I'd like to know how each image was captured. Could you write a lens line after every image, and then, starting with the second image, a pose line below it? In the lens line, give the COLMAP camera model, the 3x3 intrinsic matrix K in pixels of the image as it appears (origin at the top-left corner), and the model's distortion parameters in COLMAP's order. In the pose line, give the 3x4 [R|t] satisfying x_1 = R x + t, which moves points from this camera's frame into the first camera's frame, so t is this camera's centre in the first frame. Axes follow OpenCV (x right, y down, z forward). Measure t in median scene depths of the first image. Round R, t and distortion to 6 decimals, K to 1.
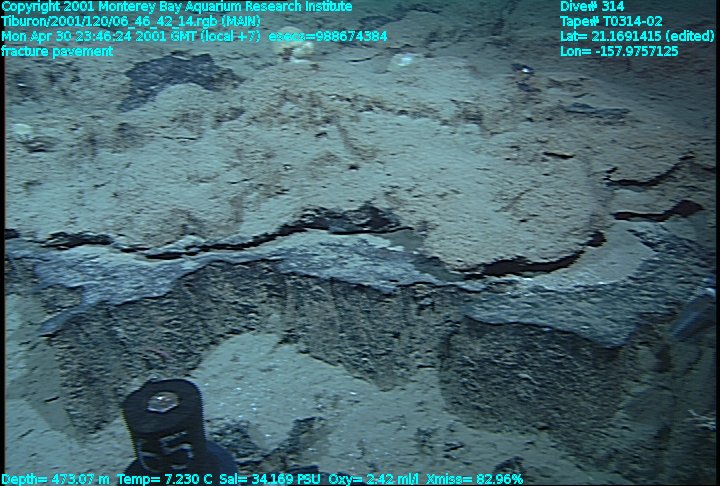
lens RADIAL K [[468.8, 0, 360.5], [0, 468.8, 267.4], [0, 0, 1]] dist [-0.082785, 0.072601]
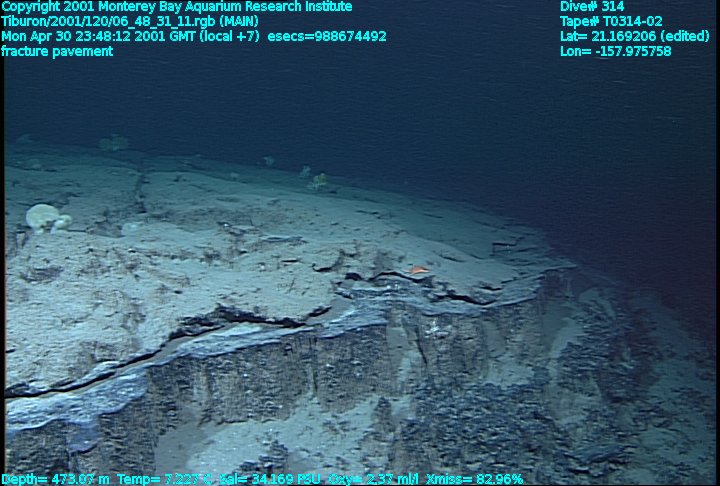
lens RADIAL K [[478.2, 0, 353.4], [0, 478.2, 246.7], [0, 0, 1]] dist [-0.096810, 0.109061]
pose [[0.577091, -0.094072, 0.811244, -0.895961], [0.421255, 0.885287, -0.197007, 0.160999], [-0.699651, 0.455431, 0.550519, -0.165093]]
